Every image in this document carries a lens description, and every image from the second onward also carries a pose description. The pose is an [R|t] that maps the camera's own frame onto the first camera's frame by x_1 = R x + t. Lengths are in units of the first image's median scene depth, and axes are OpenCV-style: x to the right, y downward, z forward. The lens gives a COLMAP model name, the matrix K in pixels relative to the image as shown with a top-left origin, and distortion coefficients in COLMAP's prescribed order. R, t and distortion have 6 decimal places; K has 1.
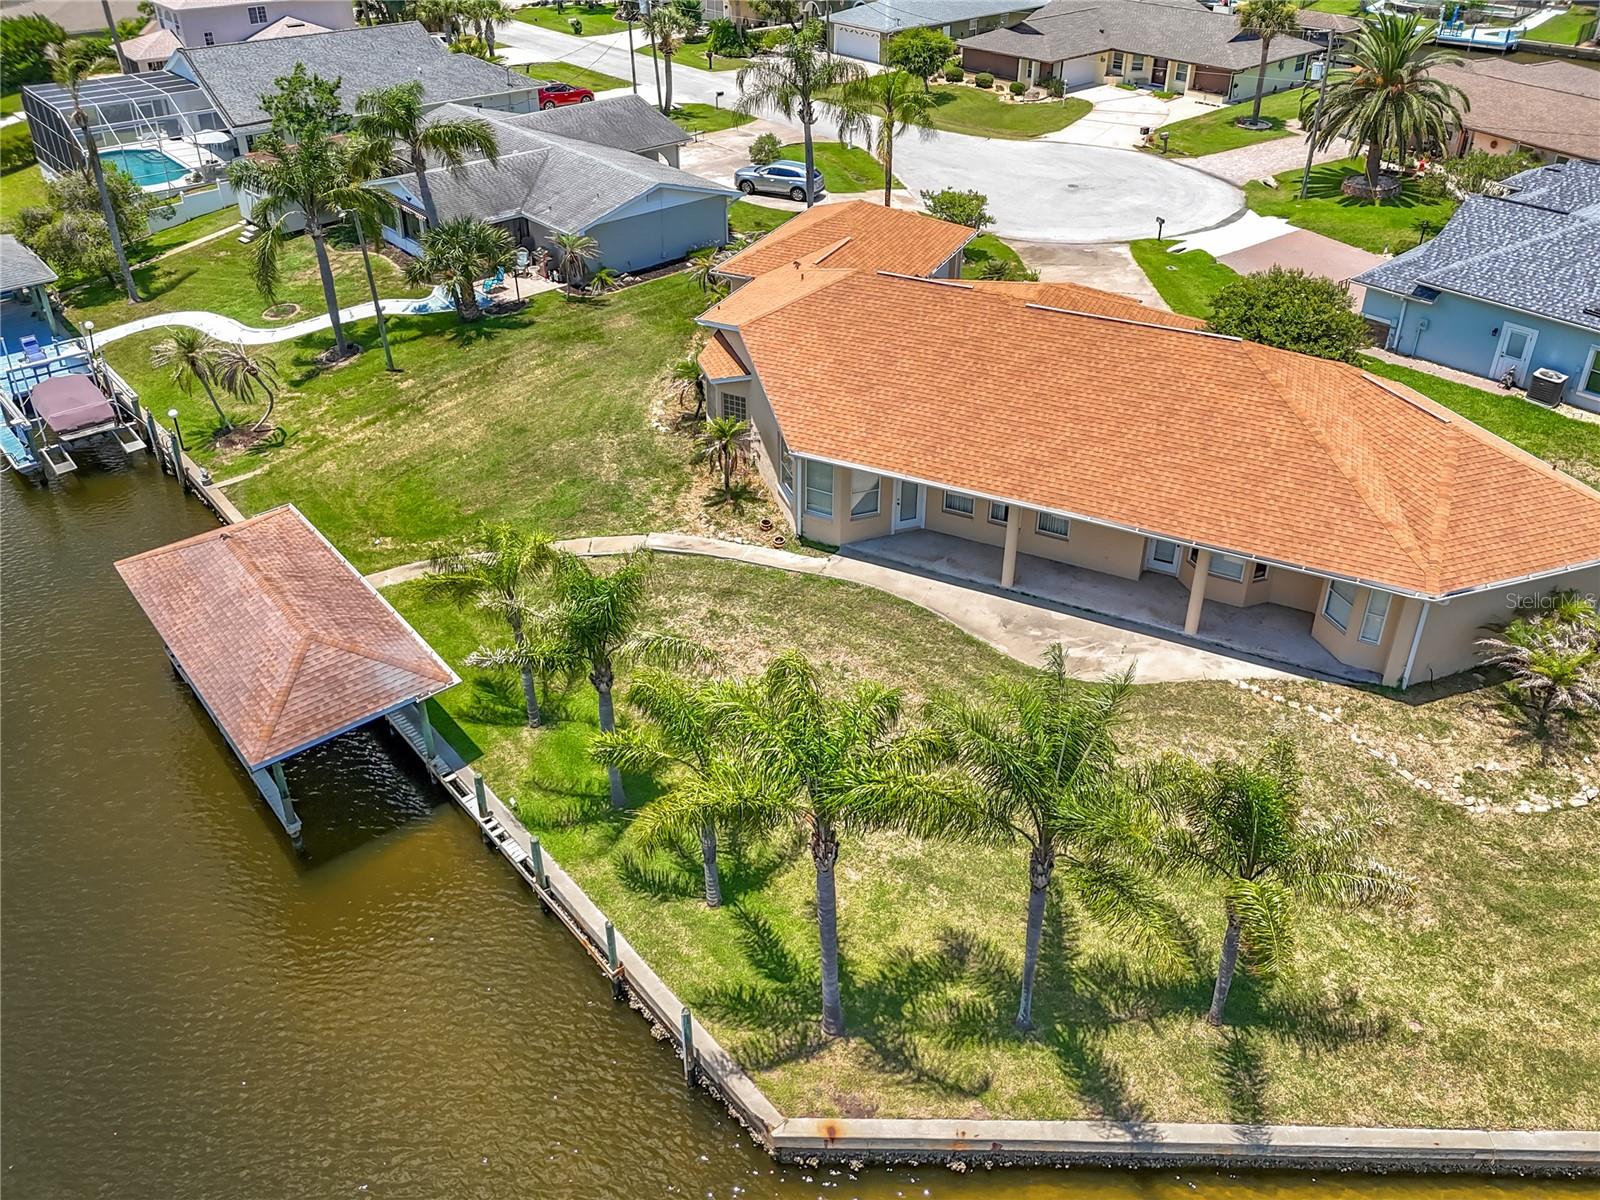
lens RADIAL K [[1242.1, 0, 775.5], [0, 1242.1, 477.9], [0, 0, 1]] dist [0.007169, -0.002449]
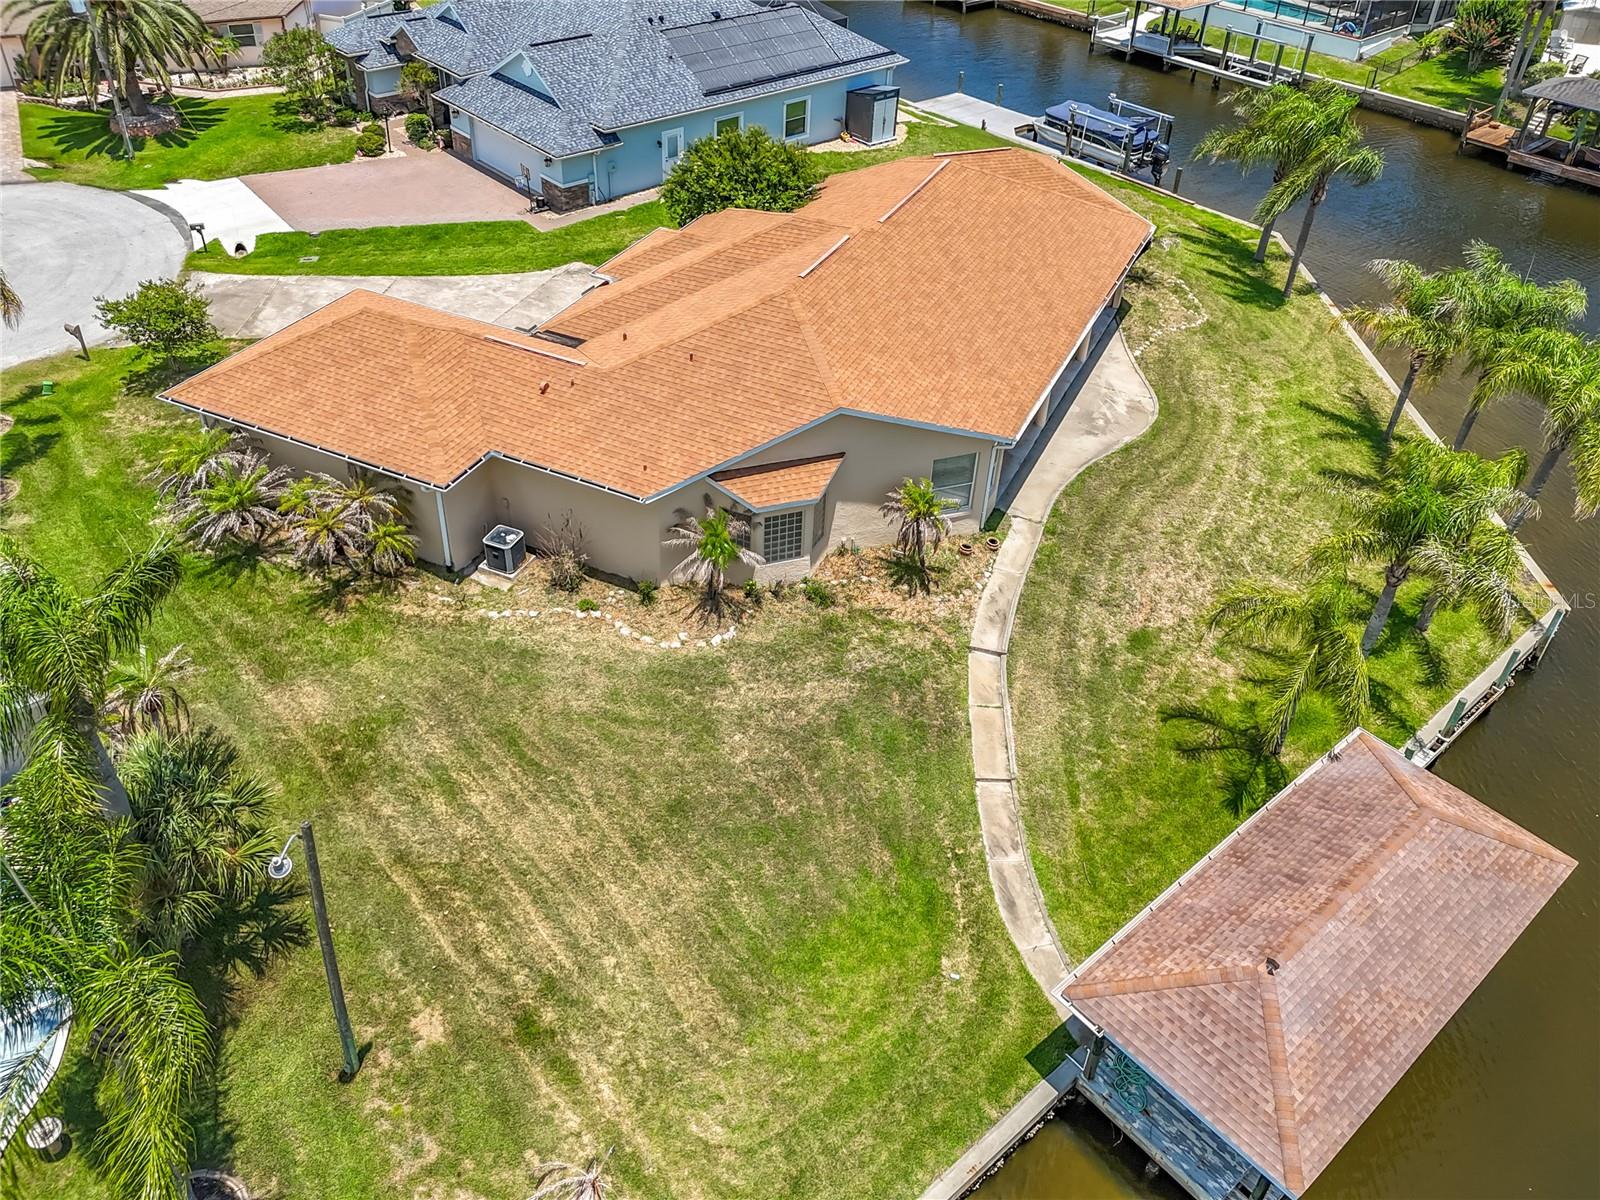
lens RADIAL K [[1215.8, 0, 804.8], [0, 1215.8, 582.7], [0, 0, 1]] dist [0.057434, -0.053705]
pose [[-0.026768, -0.618008, 0.785716, -0.611028], [0.458080, 0.691032, 0.559140, -0.423529], [-0.888508, 0.374888, 0.264600, 0.732938]]
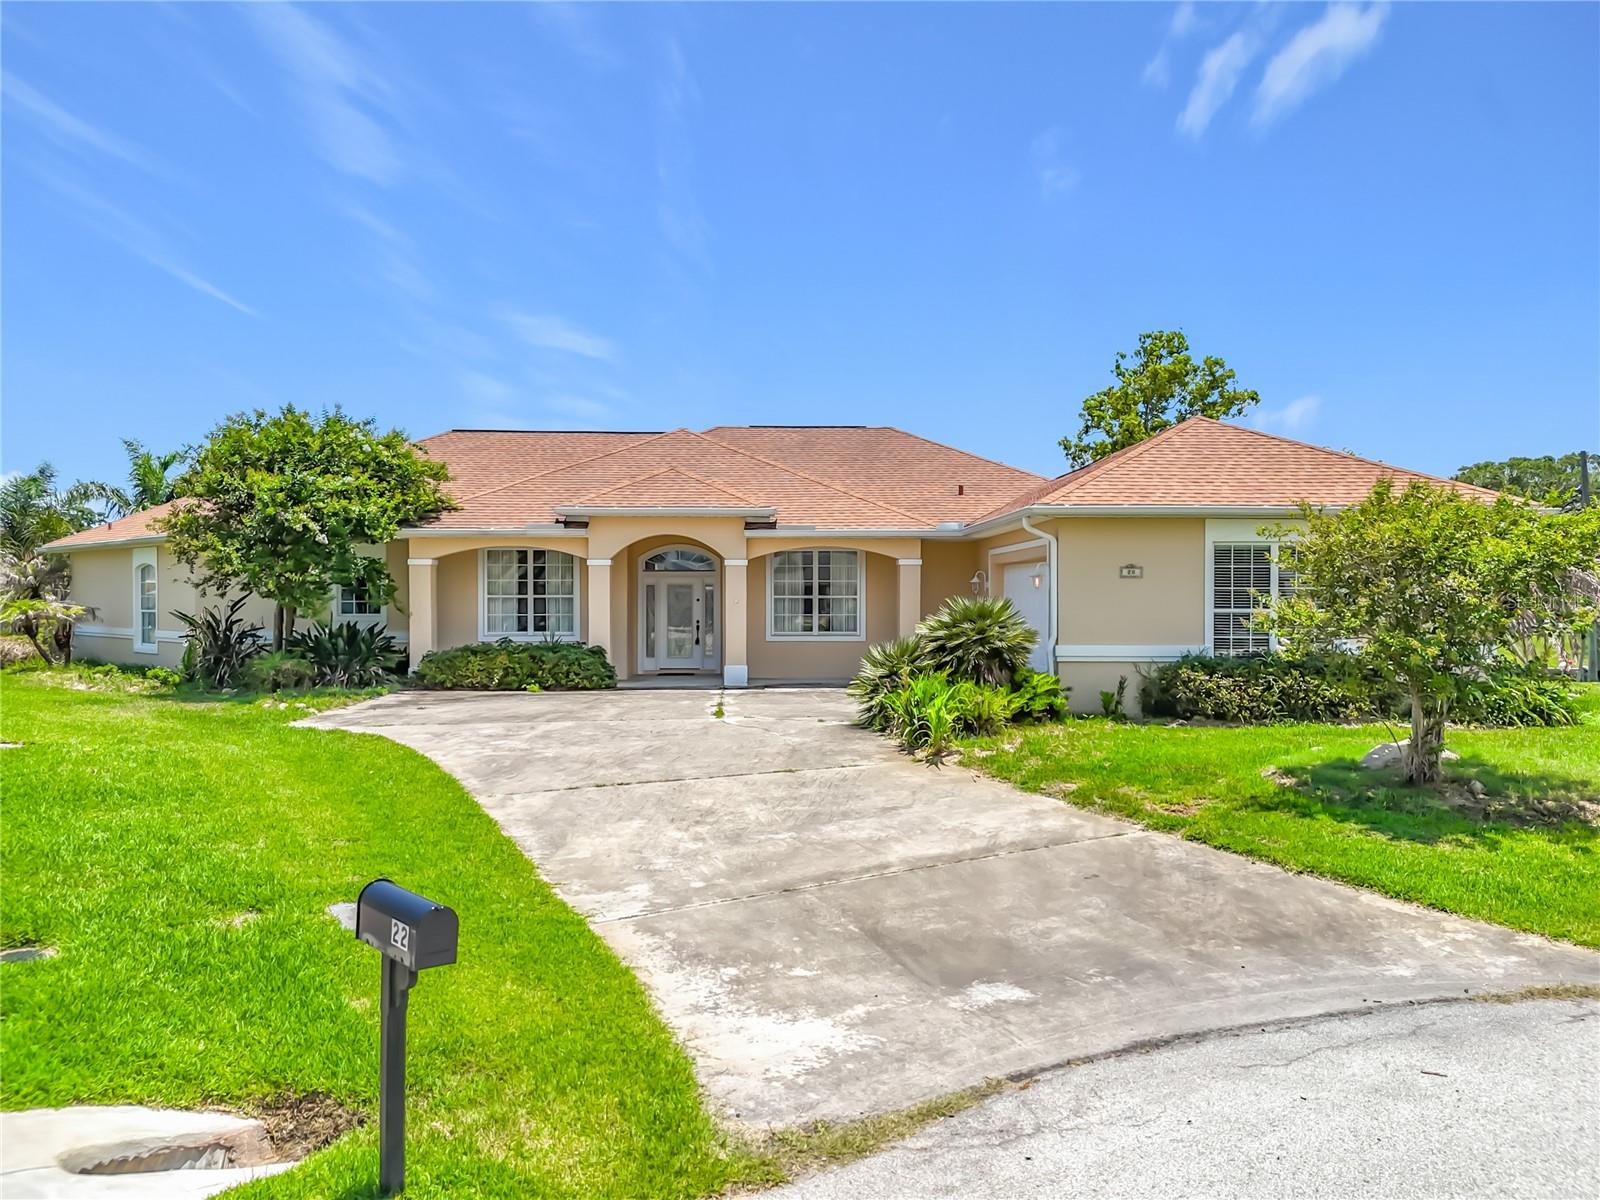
lens RADIAL K [[1215.8, 0, 804.8], [0, 1215.8, 582.7], [0, 0, 1]] dist [0.057434, -0.053705]
pose [[-0.882124, 0.001519, -0.471016, 0.442657], [-0.229234, 0.872192, 0.432125, -0.363661], [0.411473, 0.489161, -0.769033, 1.444507]]
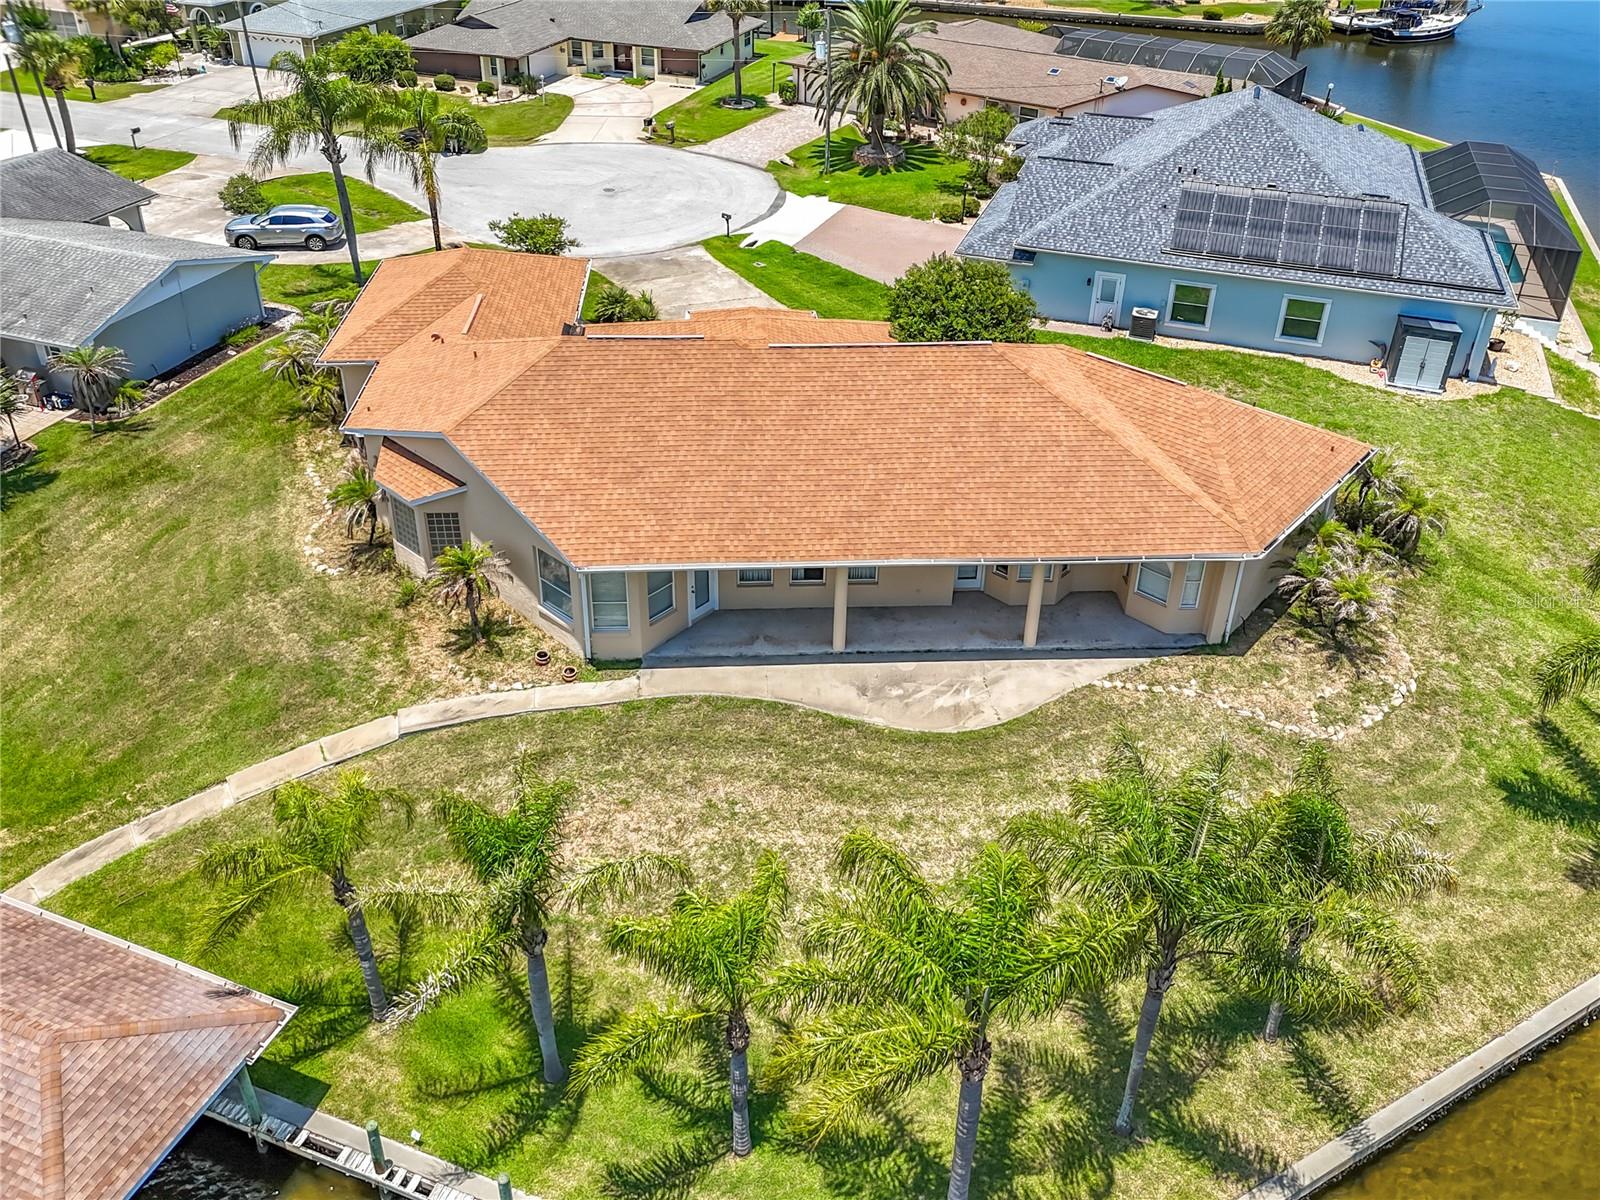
lens RADIAL K [[1278.4, 0, 798.2], [0, 1278.4, 463.1], [0, 0, 1]] dist [0.054793, -0.058960]
pose [[0.867652, -0.226072, 0.442799, -0.176092], [0.227127, 0.972504, 0.051465, -0.079417], [-0.442259, 0.055918, 0.895143, 0.120024]]
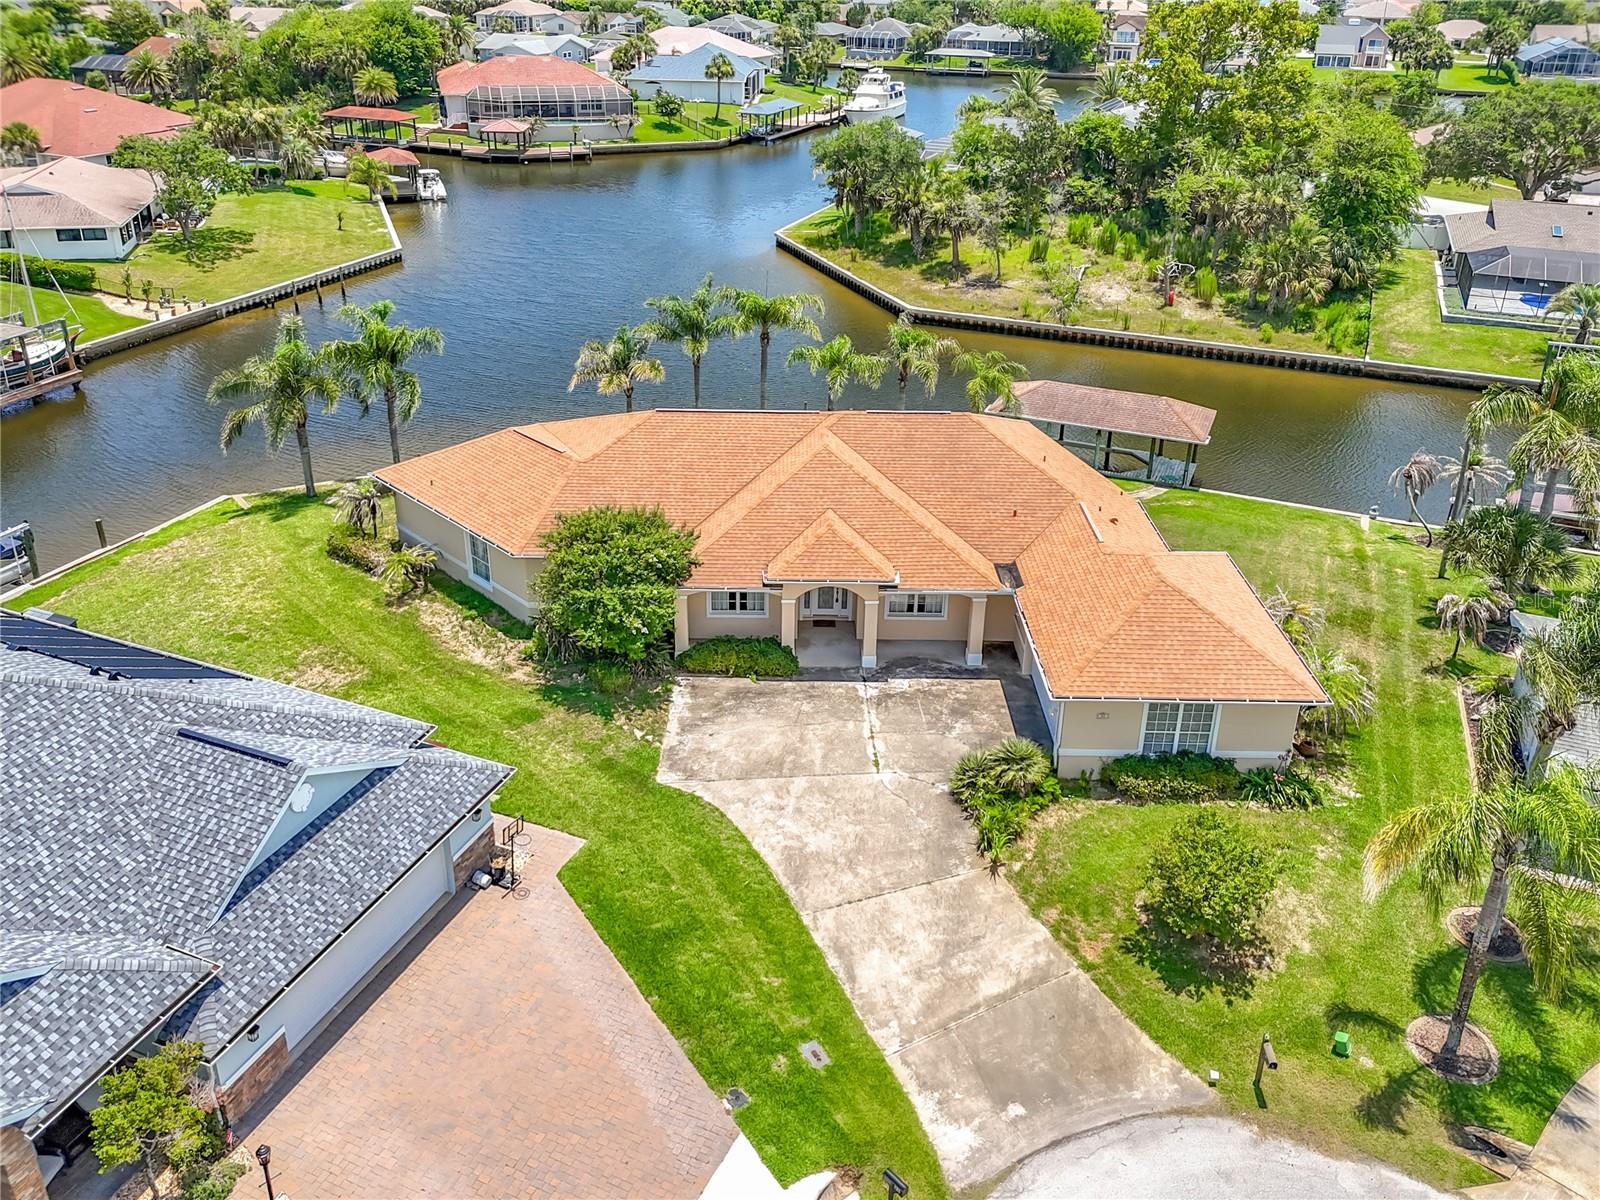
lens RADIAL K [[1215.8, 0, 804.8], [0, 1215.8, 582.7], [0, 0, 1]] dist [0.057434, -0.053705]
pose [[-0.889885, 0.203185, -0.408437, 0.616381], [-0.234744, 0.563737, 0.791894, -0.826303], [0.391152, 0.800572, -0.453964, 1.378987]]
